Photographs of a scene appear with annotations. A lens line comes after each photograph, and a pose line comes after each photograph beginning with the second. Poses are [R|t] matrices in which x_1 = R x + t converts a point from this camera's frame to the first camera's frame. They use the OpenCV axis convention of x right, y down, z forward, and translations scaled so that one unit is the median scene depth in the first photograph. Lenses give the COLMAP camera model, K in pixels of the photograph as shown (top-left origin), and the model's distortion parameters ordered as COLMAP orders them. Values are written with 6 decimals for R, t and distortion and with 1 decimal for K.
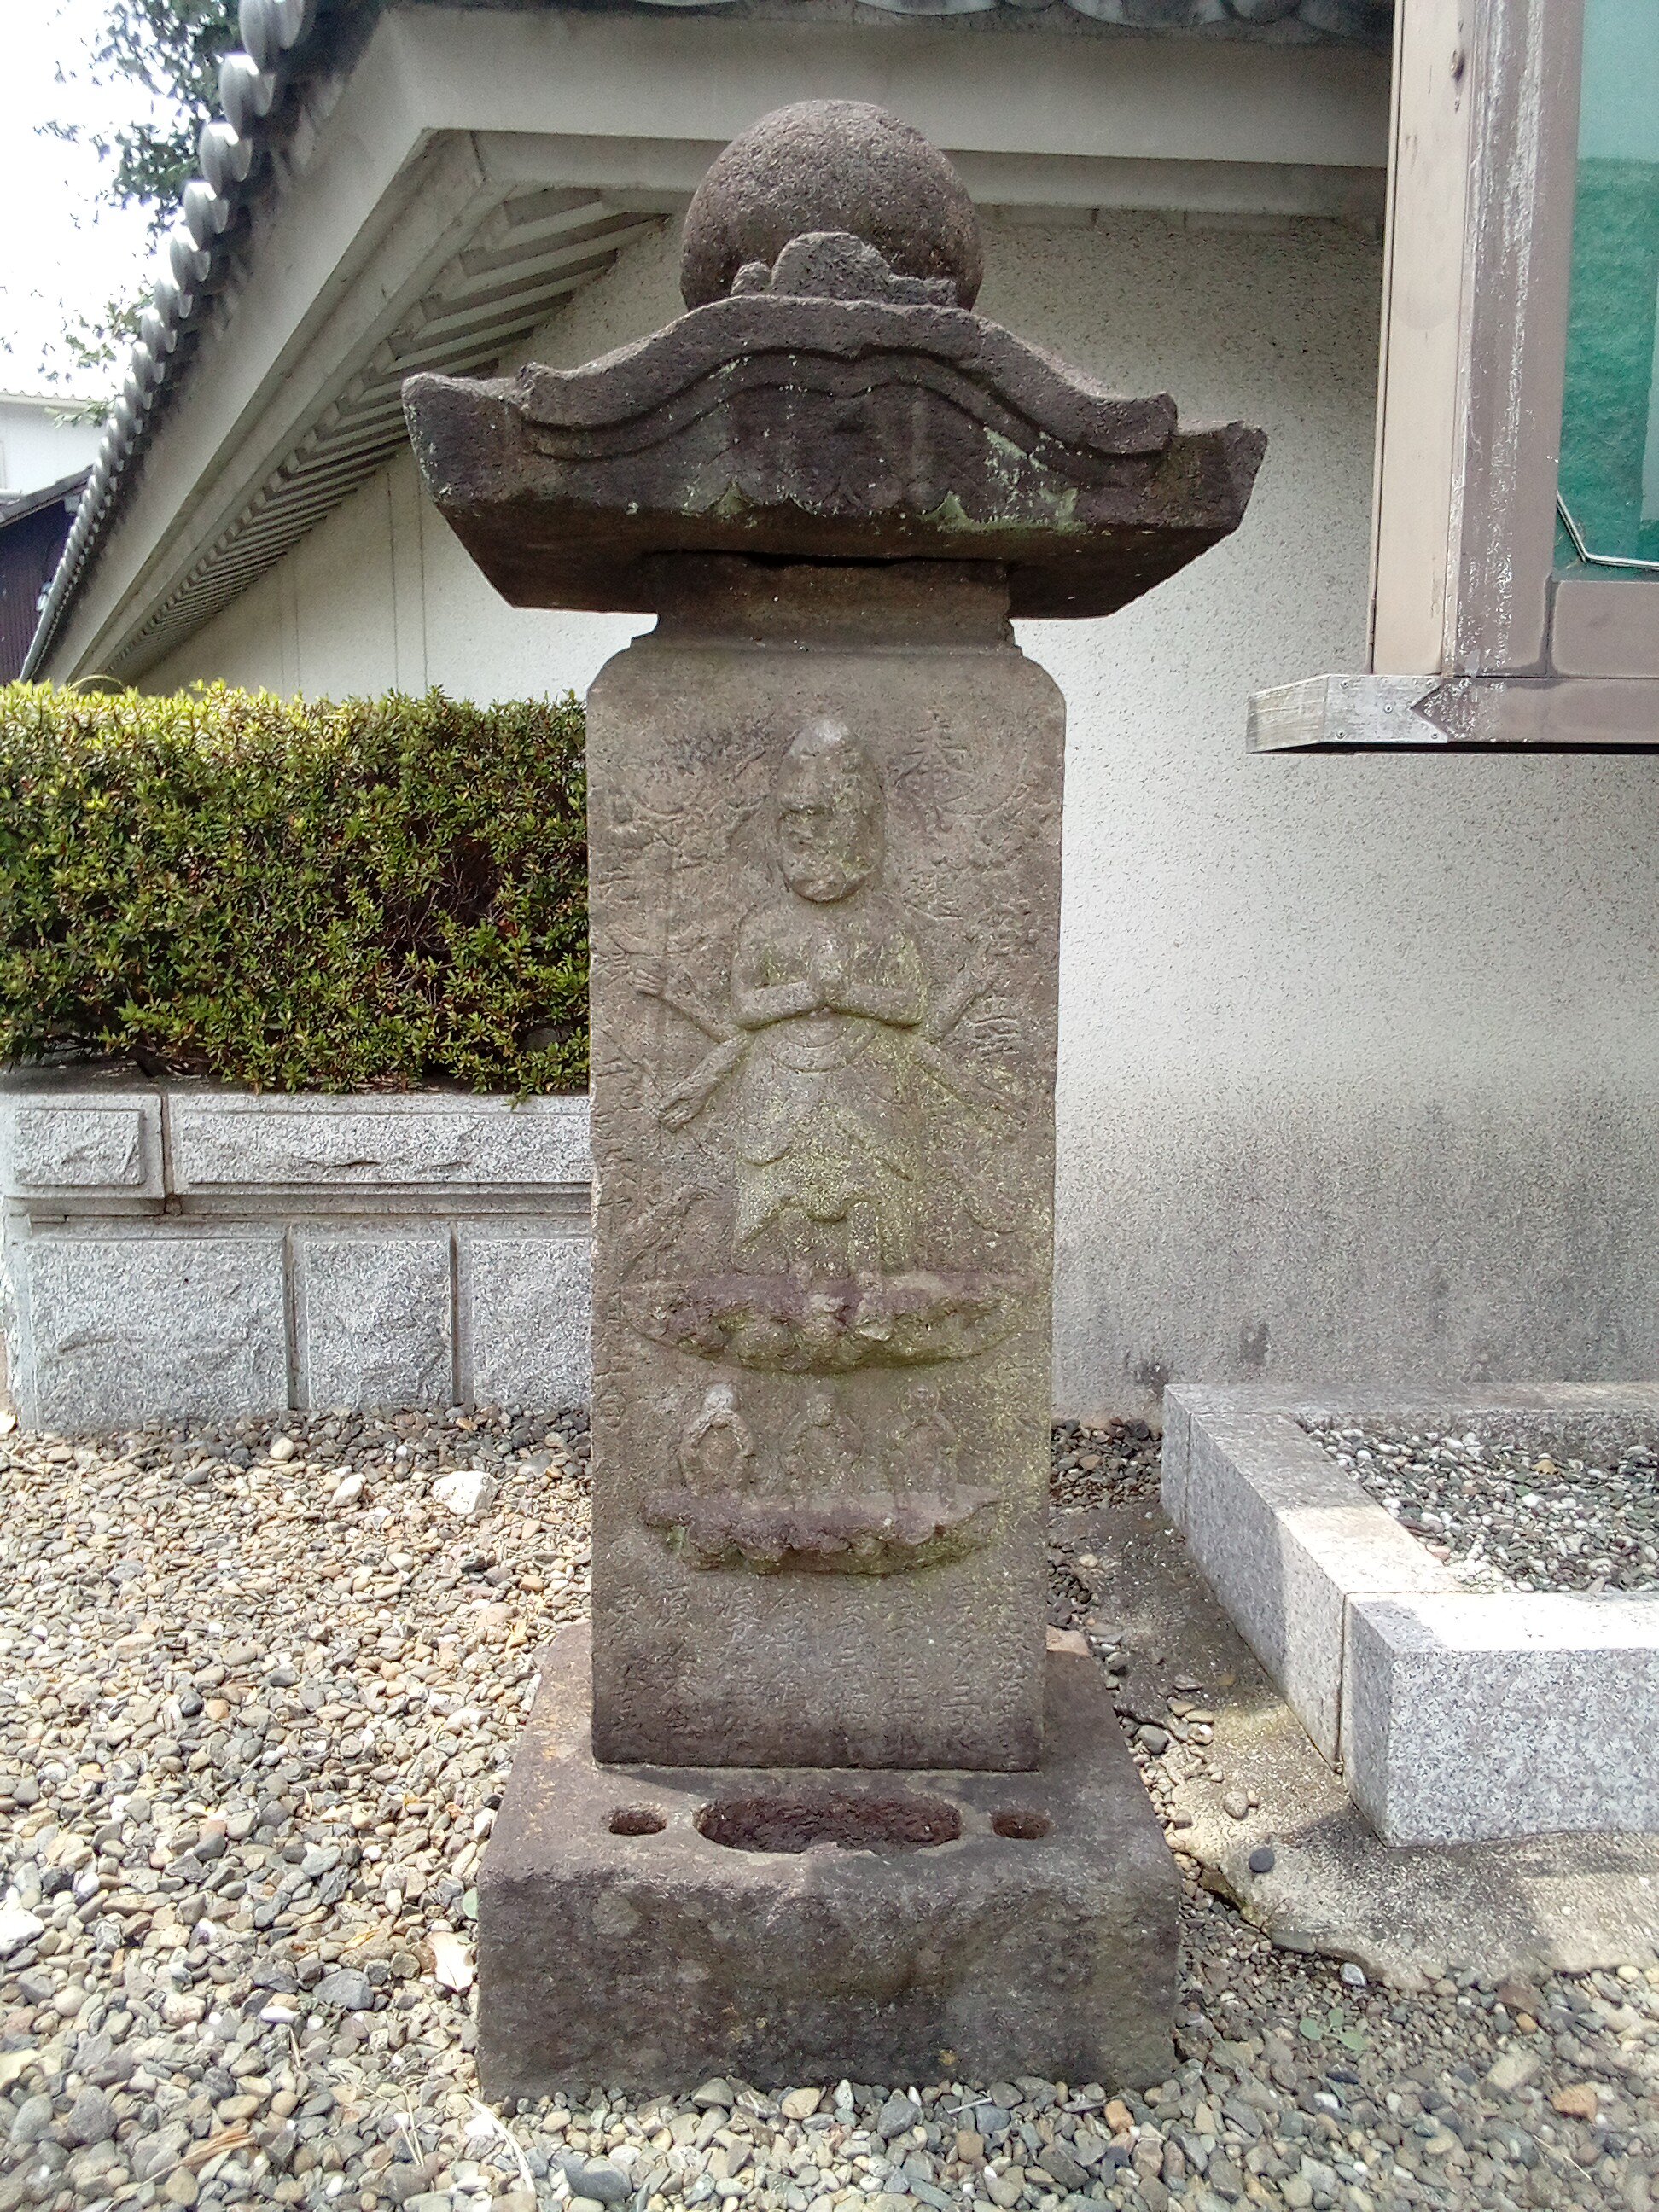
lens RADIAL K [[1764.4, 0, 831.0], [0, 1764.4, 1105.6], [0, 0, 1]] dist [0.016240, -0.044378]
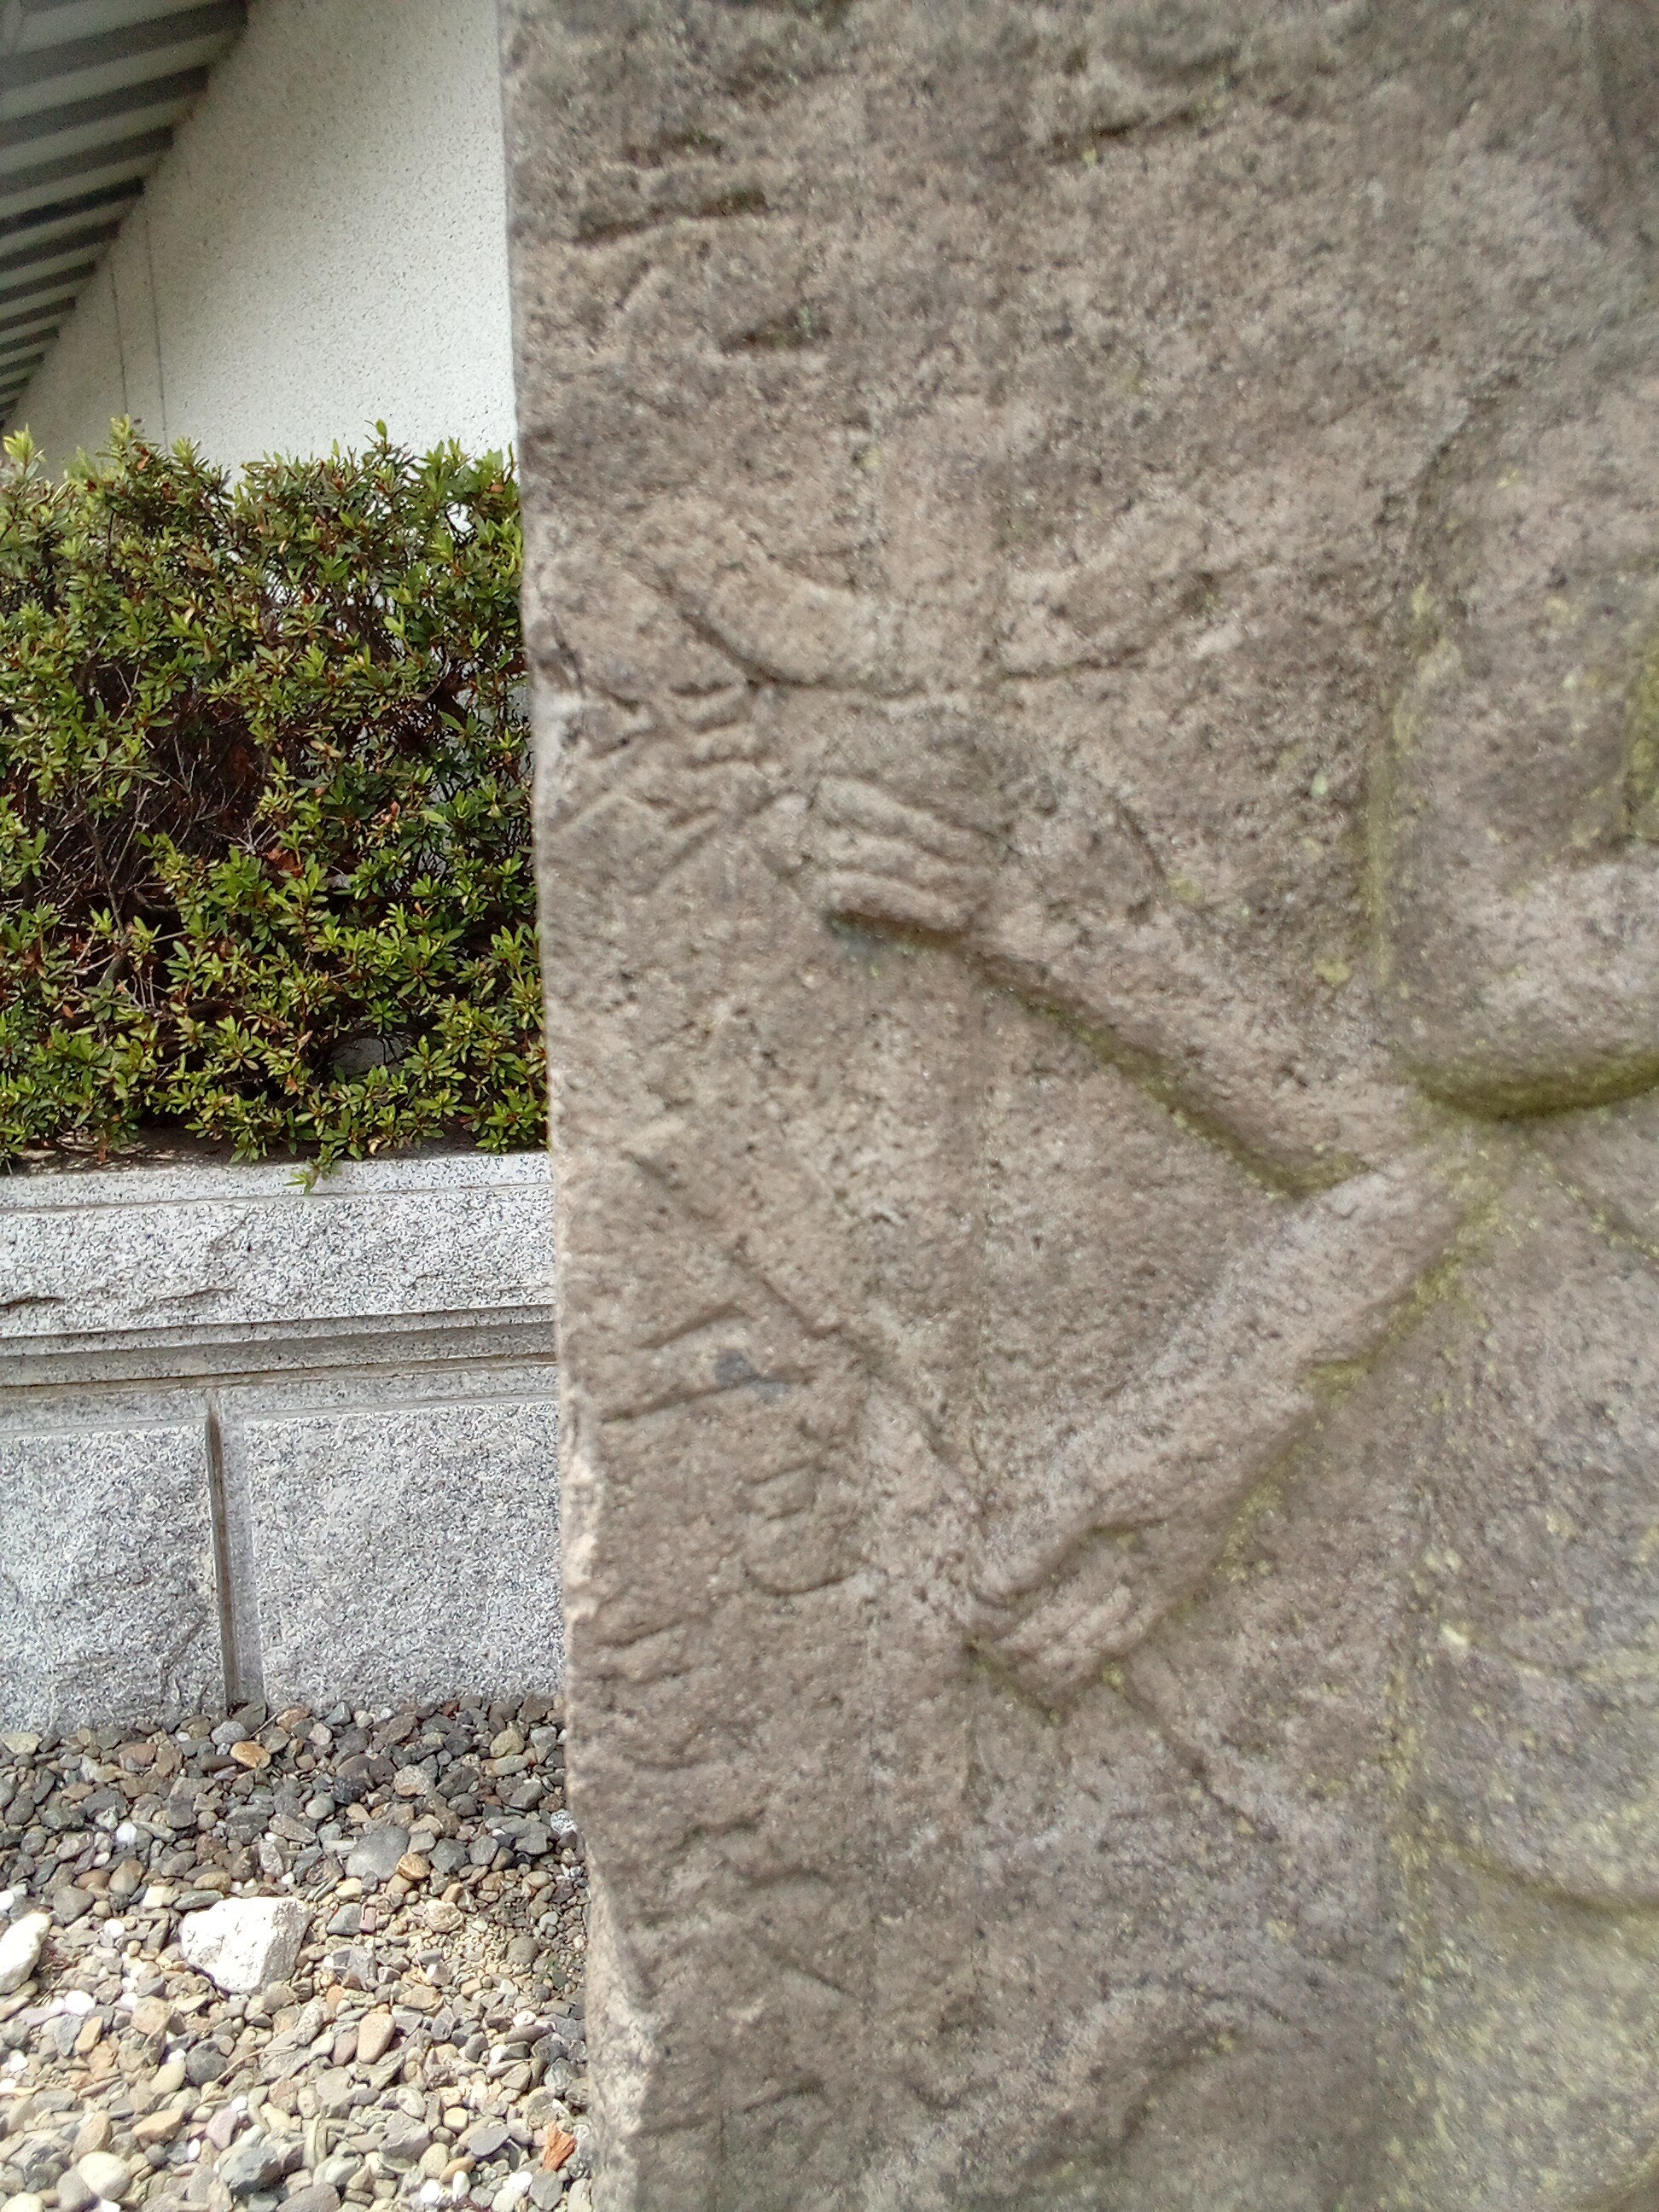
lens RADIAL K [[1764.4, 0, 833.0], [0, 1764.4, 1103.5], [0, 0, 1]] dist [0.016240, -0.044378]
pose [[0.994977, -0.043509, 0.090151, -0.065754], [0.042437, 0.999004, 0.013781, -0.025700], [-0.090661, -0.009886, 0.995833, 0.437298]]
